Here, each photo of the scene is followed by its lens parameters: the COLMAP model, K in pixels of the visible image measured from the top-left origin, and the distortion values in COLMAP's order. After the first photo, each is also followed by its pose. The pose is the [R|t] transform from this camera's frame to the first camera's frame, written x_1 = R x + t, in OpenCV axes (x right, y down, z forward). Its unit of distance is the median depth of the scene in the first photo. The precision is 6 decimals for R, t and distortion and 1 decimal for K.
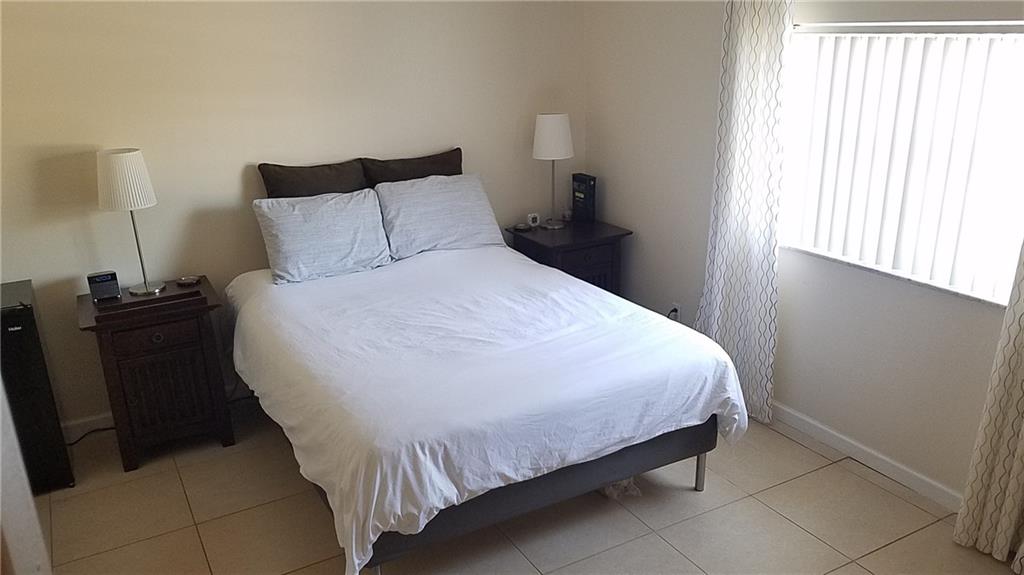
lens RADIAL K [[790.1, 0, 513.9], [0, 790.1, 306.6], [0, 0, 1]] dist [0.026488, 0.000481]
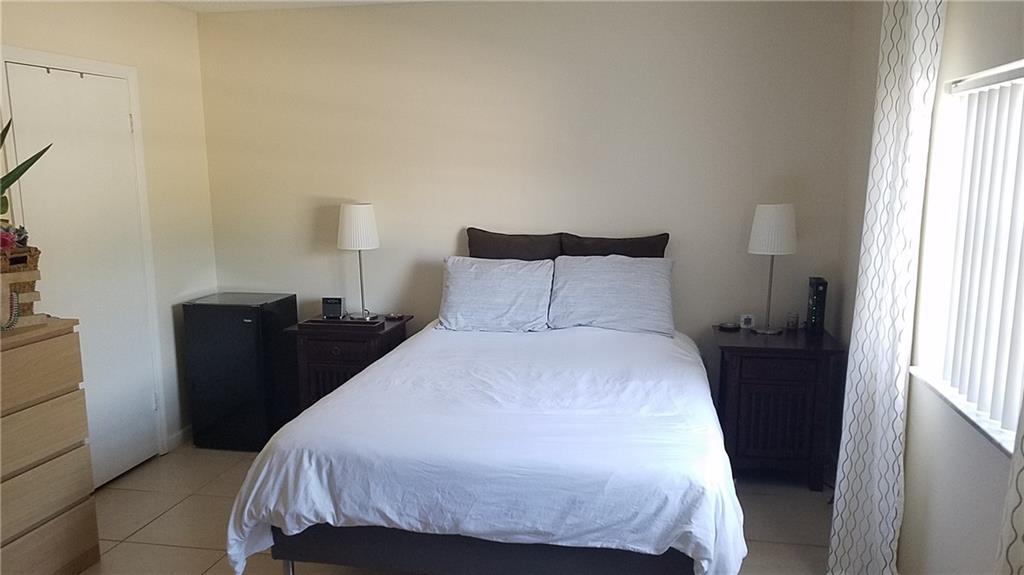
lens RADIAL K [[790.1, 0, 513.9], [0, 790.1, 306.6], [0, 0, 1]] dist [0.026488, 0.000481]
pose [[0.752826, 0.132088, -0.644830, 0.600429], [-0.230166, 0.970639, -0.069887, -0.006075], [0.616666, 0.201031, 0.761124, 0.245946]]
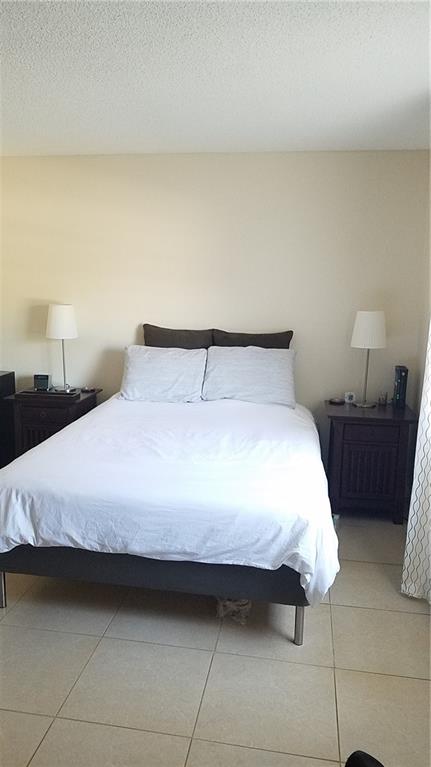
lens RADIAL K [[591.8, 0, 197.7], [0, 591.8, 383.7], [0, 0, 1]] dist [0.026488, 0.000481]
pose [[0.763153, 0.145579, -0.629606, 0.619585], [-0.244346, 0.966967, -0.072589, -0.013675], [0.598241, 0.209238, 0.773516, 0.253909]]
